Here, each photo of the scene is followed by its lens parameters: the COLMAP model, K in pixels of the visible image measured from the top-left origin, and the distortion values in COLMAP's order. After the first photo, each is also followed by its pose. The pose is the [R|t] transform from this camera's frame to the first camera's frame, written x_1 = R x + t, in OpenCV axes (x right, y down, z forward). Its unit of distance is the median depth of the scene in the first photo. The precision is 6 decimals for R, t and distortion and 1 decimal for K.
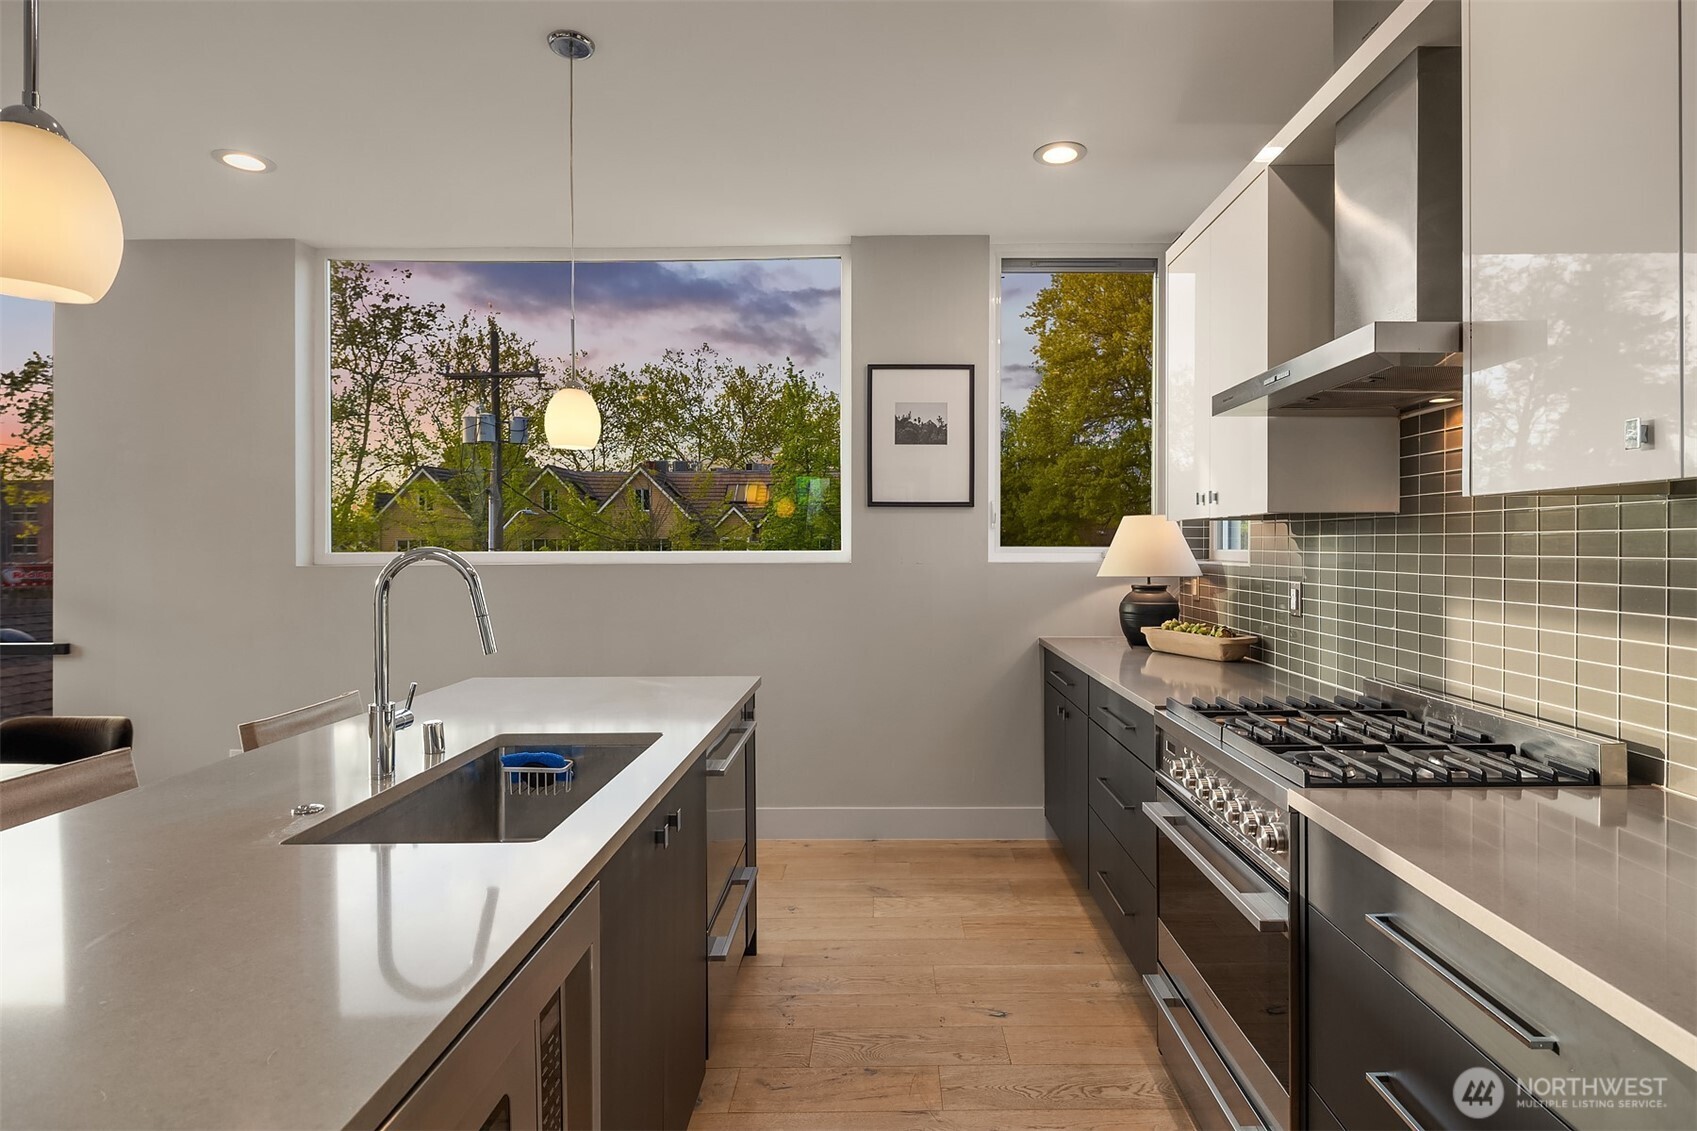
lens RADIAL K [[879.3, 0, 879.0], [0, 879.3, 557.3], [0, 0, 1]] dist [0.001206, 0.006037]
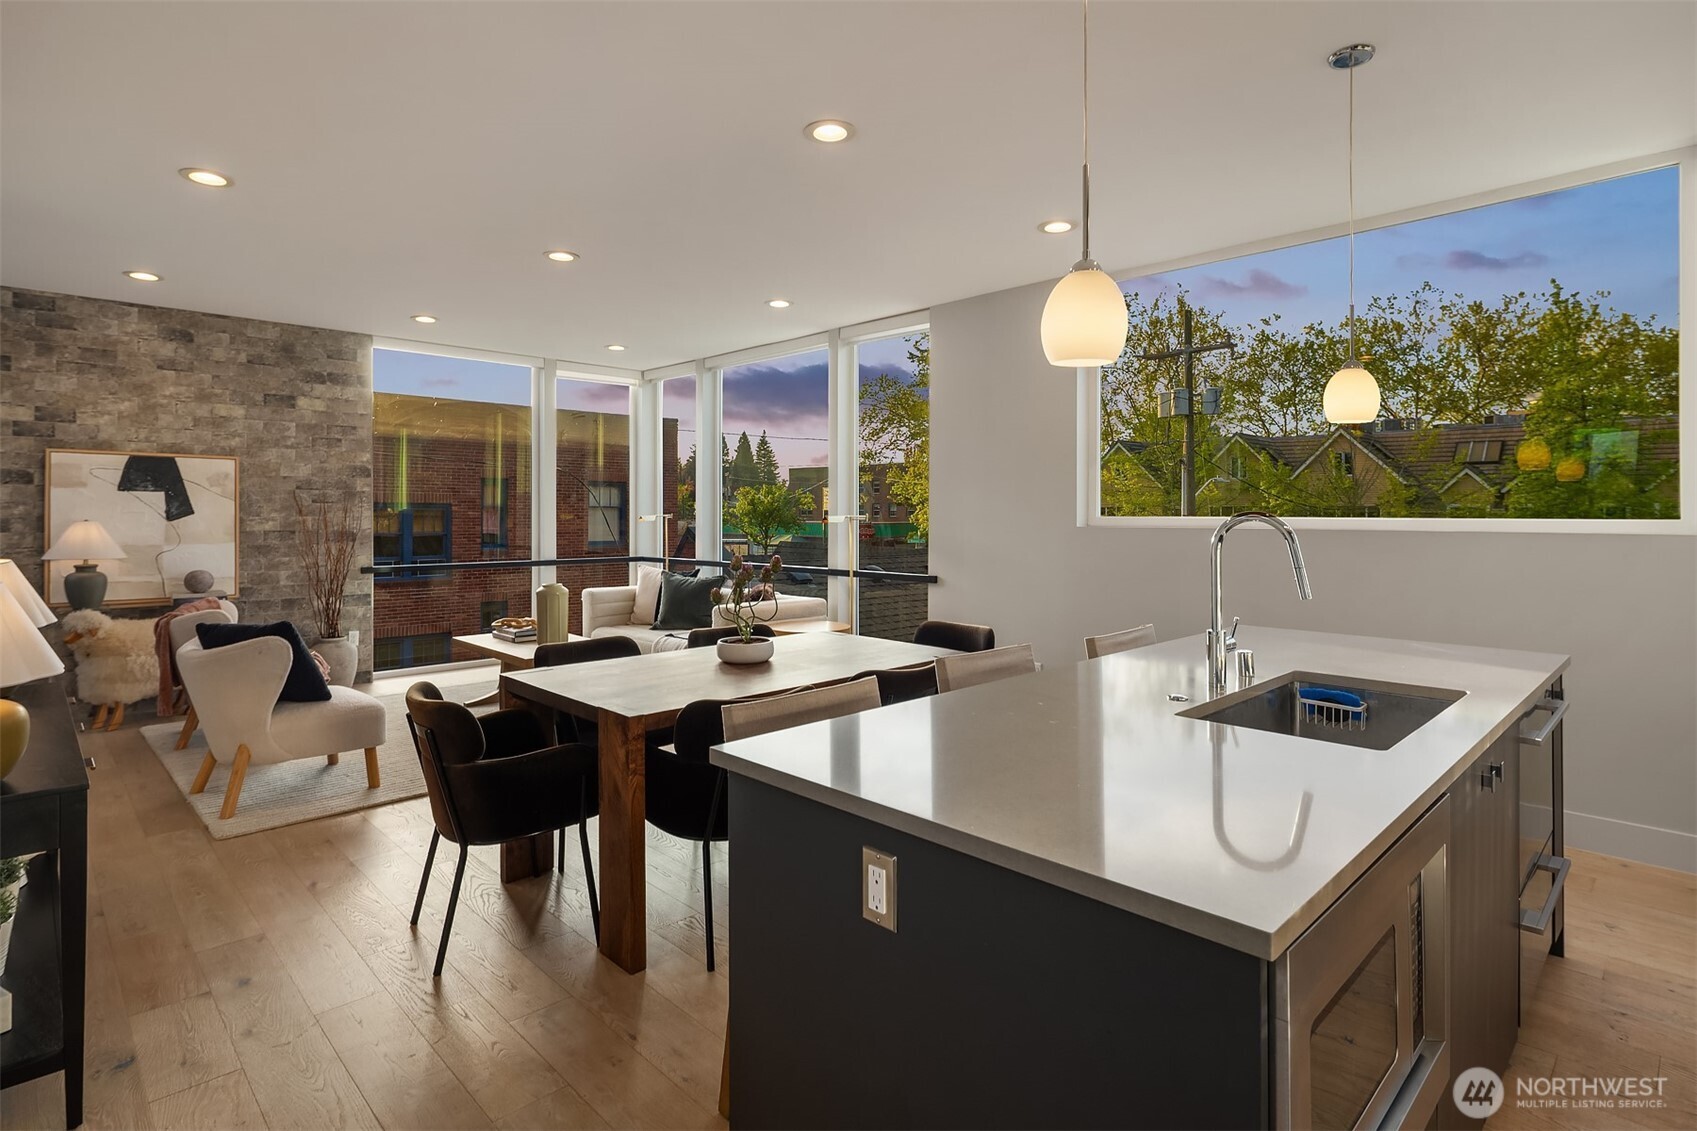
lens RADIAL K [[844.5, 0, 830.3], [0, 844.5, 514.7], [0, 0, 1]] dist [0.021141, -0.006956]
pose [[0.697595, 0.008509, -0.716442, -0.024858], [-0.016078, 0.999864, -0.003780, 0.002768], [0.716312, 0.014156, 0.697636, -0.124060]]
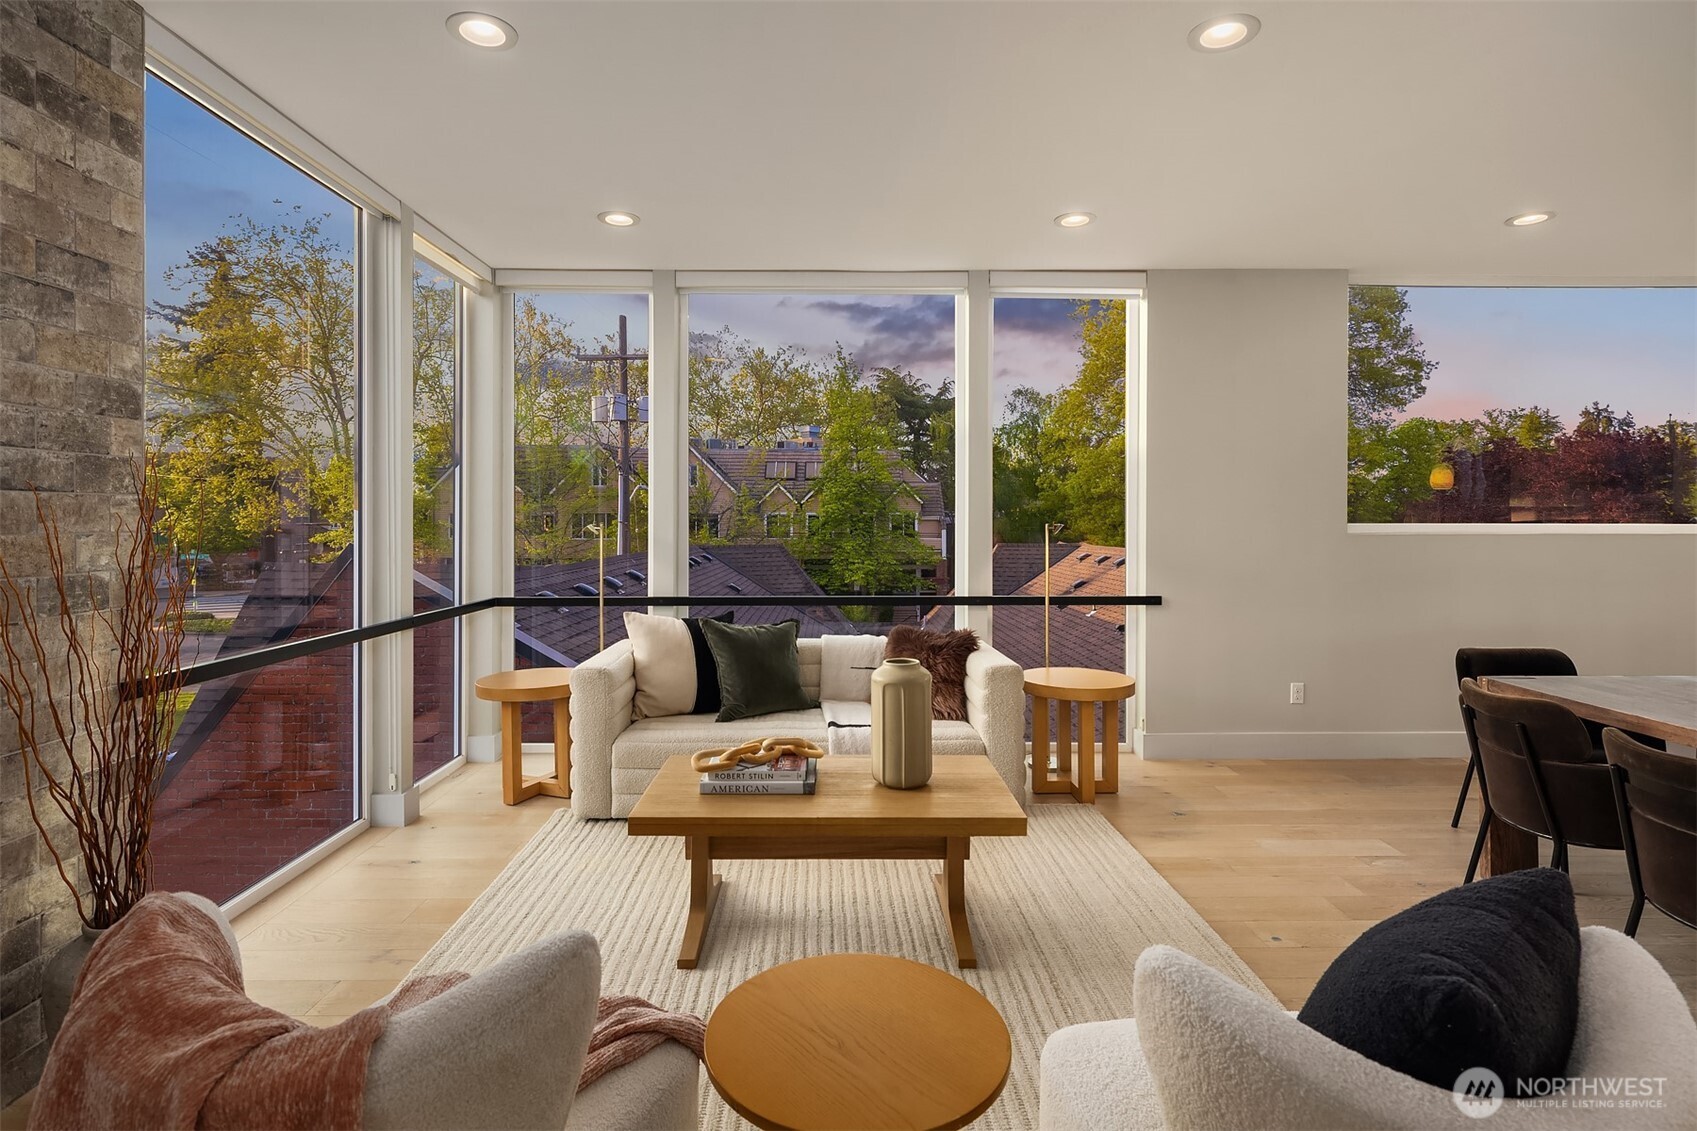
lens RADIAL K [[879.3, 0, 828.4], [0, 879.3, 505.2], [0, 0, 1]] dist [0.001206, 0.006037]
pose [[0.999462, 0.004659, 0.032471, -1.440081], [-0.003559, 0.999421, -0.033851, 0.014769], [-0.032610, 0.033718, 0.998899, -0.219034]]
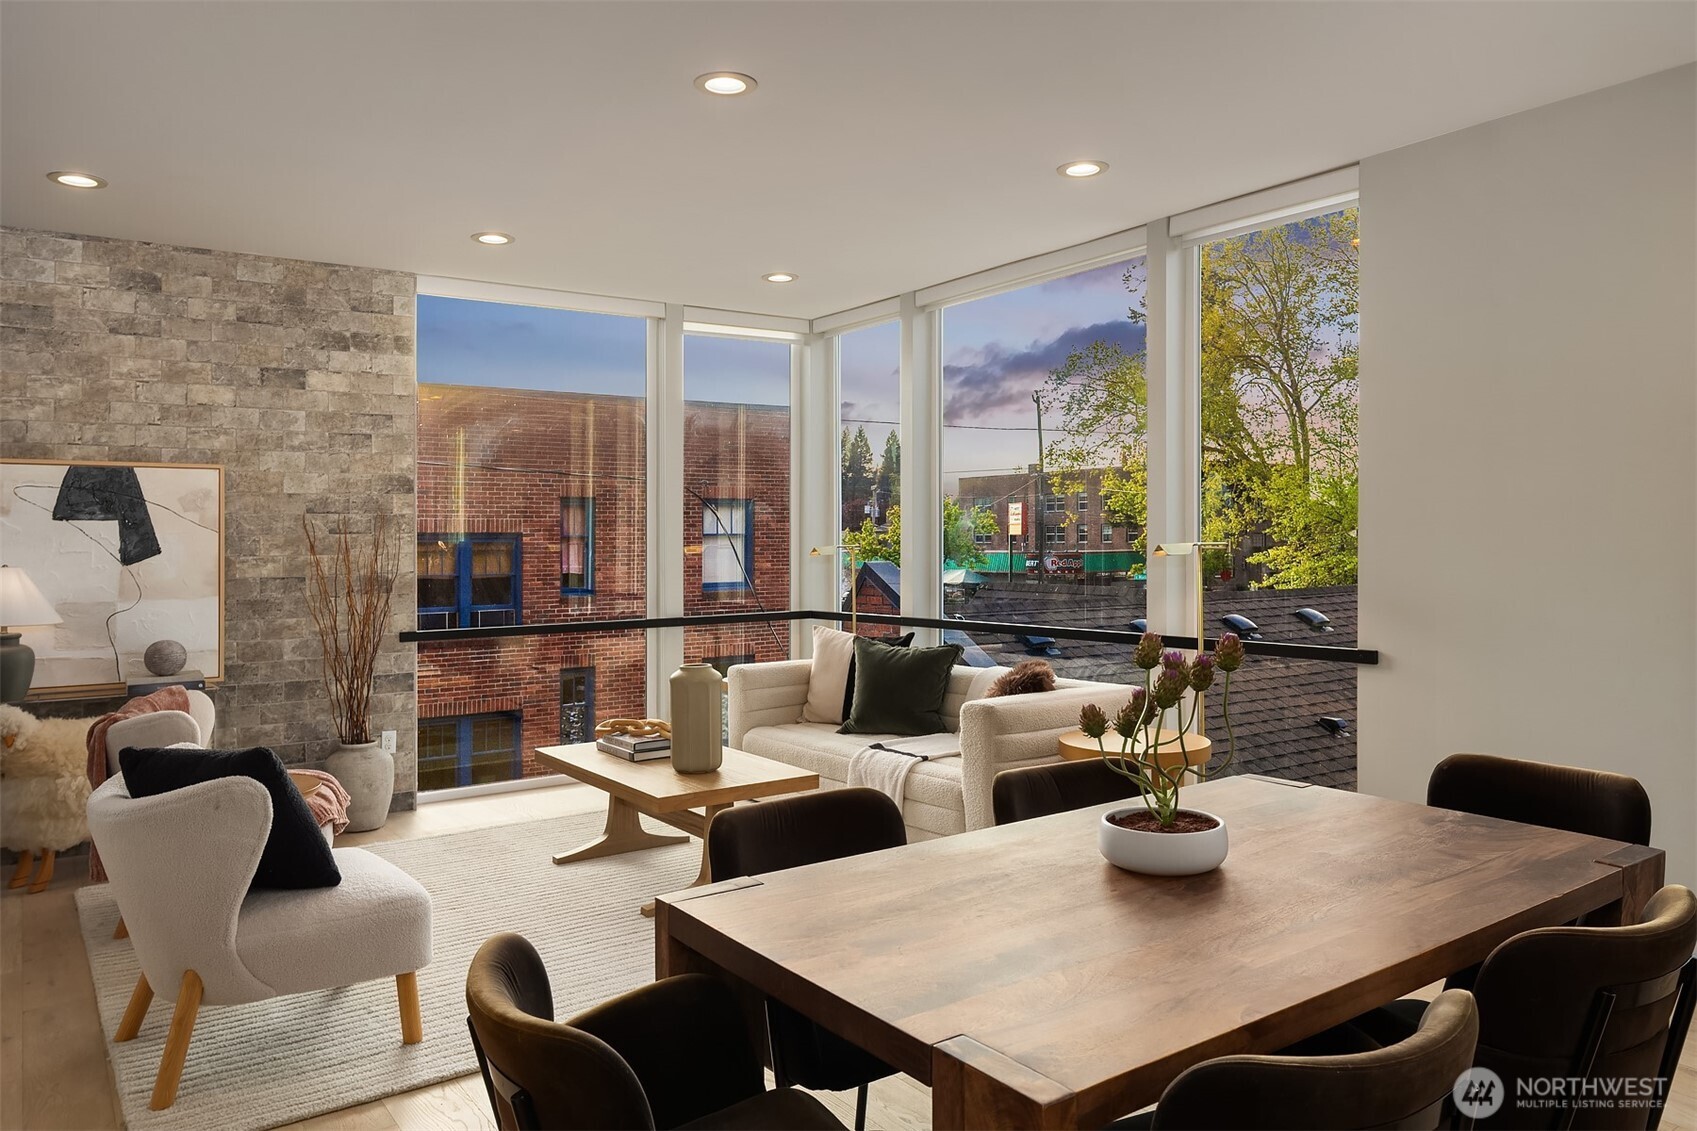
lens RADIAL K [[1168.1, 0, 846.3], [0, 1168.1, 506.5], [0, 0, 1]] dist [-0.001709, 0.013445]
pose [[0.584523, -0.024993, -0.810992, -0.335348], [-0.003106, 0.999449, -0.033039, 0.002072], [0.811371, 0.021831, 0.584124, -0.024729]]
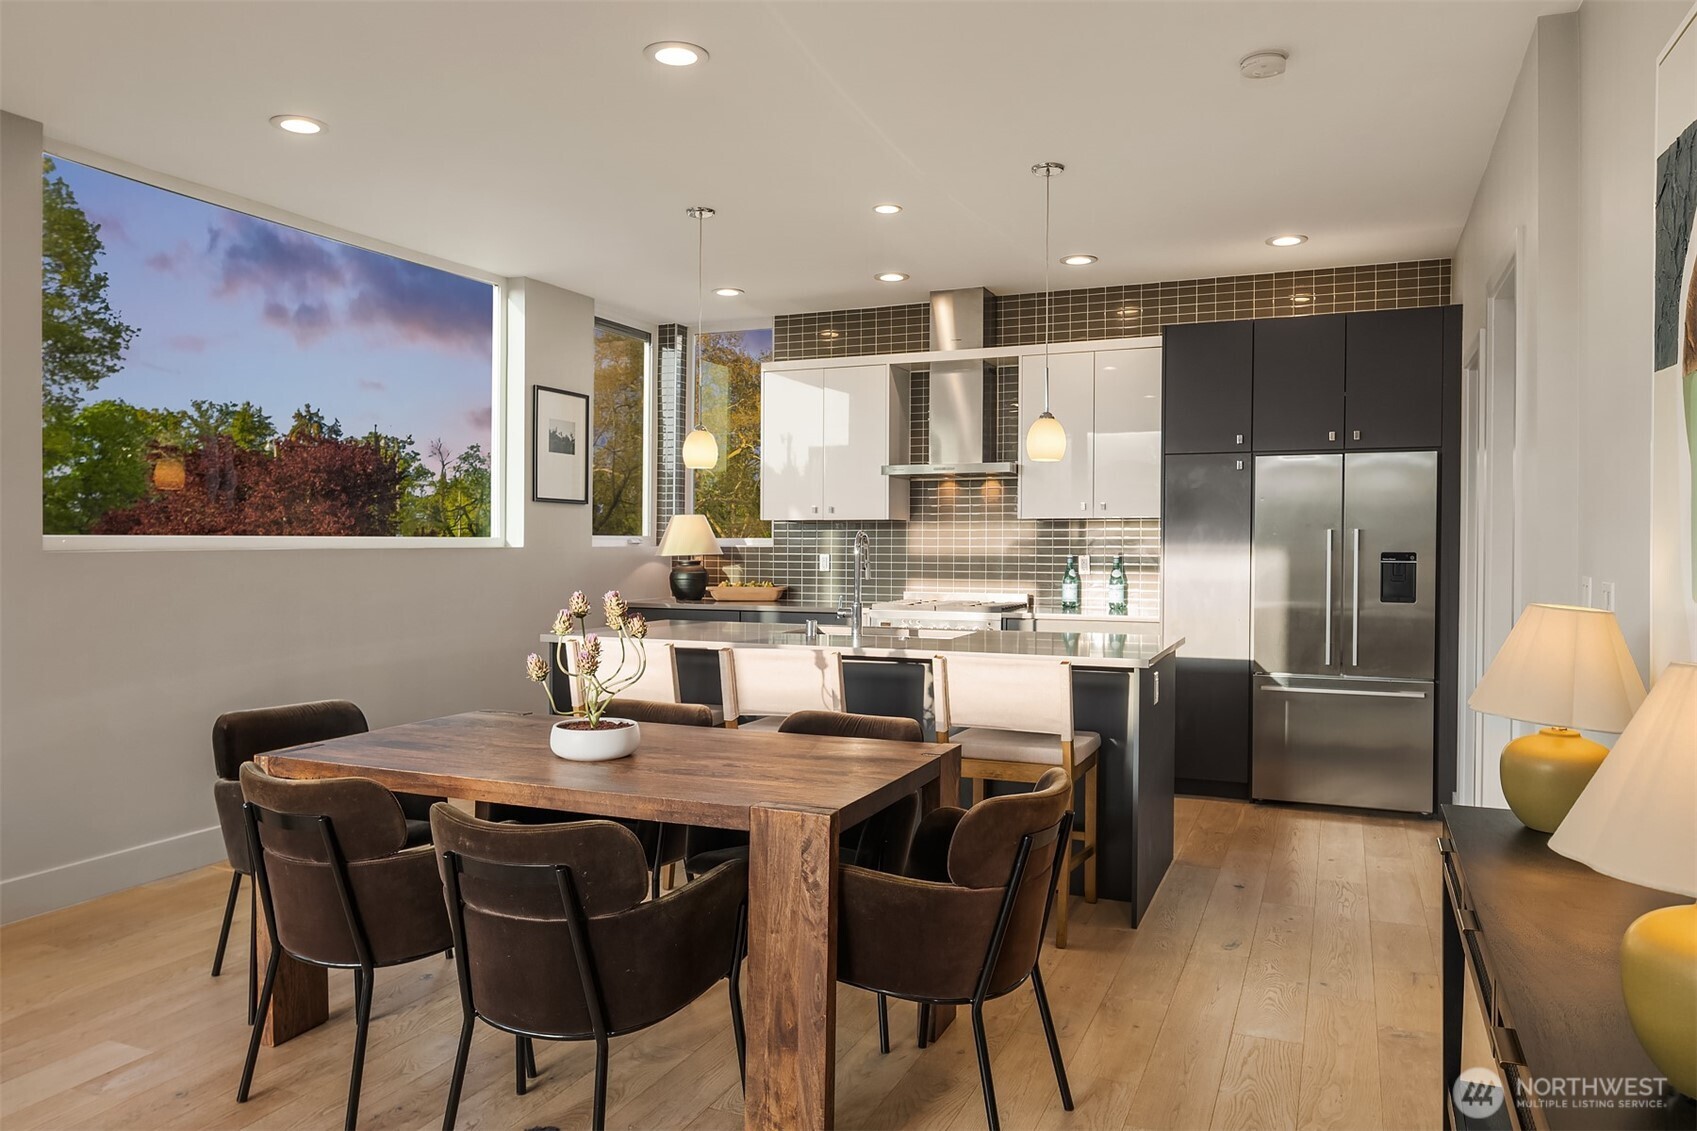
lens RADIAL K [[1168.1, 0, 865.8], [0, 1168.1, 552.7], [0, 0, 1]] dist [-0.001709, 0.013445]
pose [[0.364925, -0.006628, 0.931013, -1.349888], [0.012044, 0.999925, 0.002398, 0.015131], [-0.930959, 0.010338, 0.364977, -0.013792]]
